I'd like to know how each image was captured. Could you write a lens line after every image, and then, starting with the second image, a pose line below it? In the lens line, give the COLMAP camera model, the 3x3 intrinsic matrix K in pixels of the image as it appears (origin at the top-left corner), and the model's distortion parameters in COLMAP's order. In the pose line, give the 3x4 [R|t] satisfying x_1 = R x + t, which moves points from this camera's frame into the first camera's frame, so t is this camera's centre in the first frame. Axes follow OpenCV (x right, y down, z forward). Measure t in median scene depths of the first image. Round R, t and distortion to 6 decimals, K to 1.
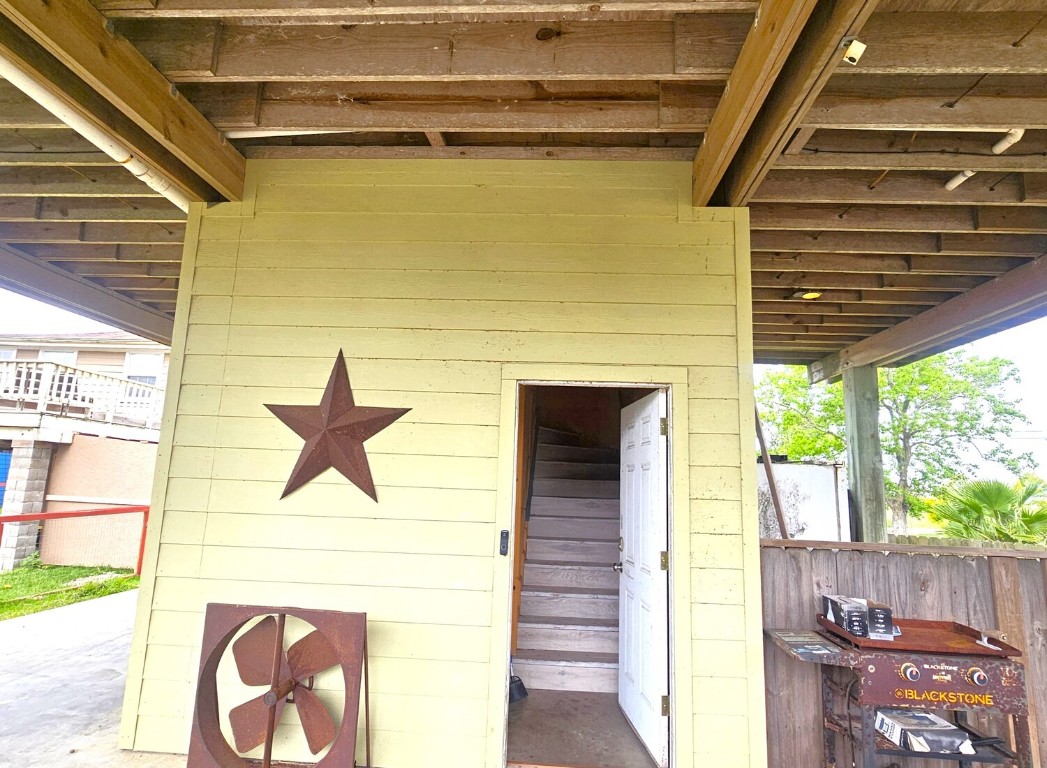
lens RADIAL K [[558.5, 0, 553.5], [0, 558.5, 402.3], [0, 0, 1]] dist [-0.001321, -0.000458]
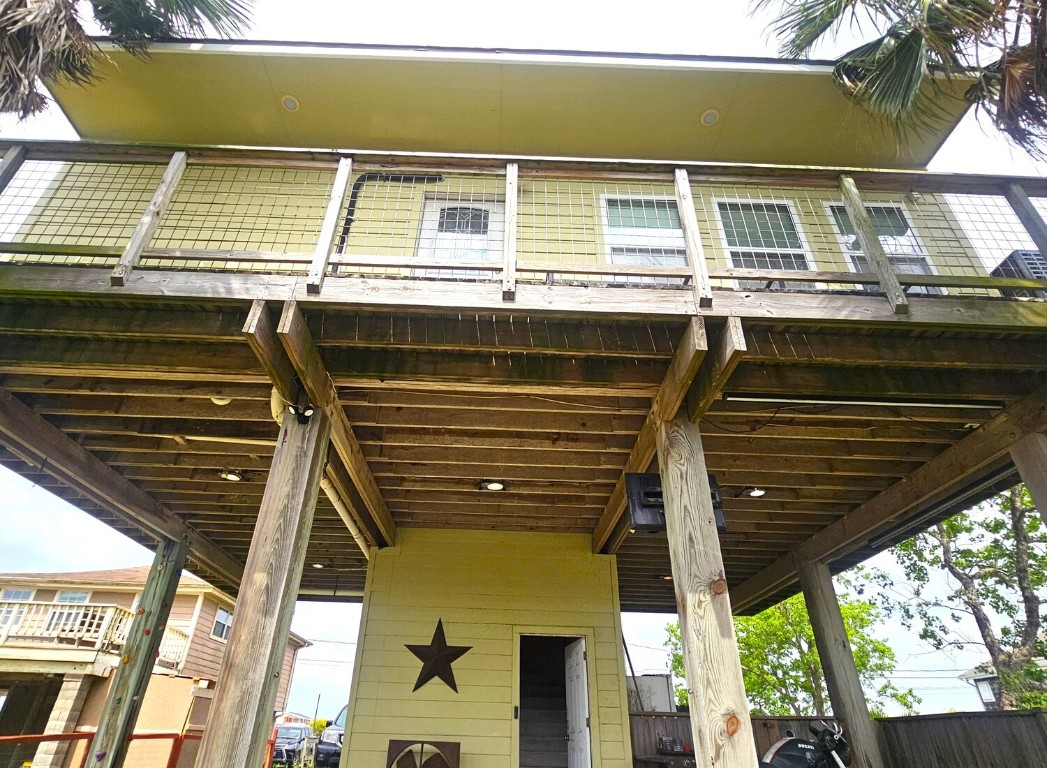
lens RADIAL K [[590.9, 0, 507.7], [0, 590.9, 387.8], [0, 0, 1]] dist [-0.000628, -0.000597]
pose [[0.998864, 0.020237, 0.043134, -0.237290], [-0.001796, 0.920663, -0.390355, -0.020476], [-0.047612, 0.389834, 0.919653, -1.589612]]
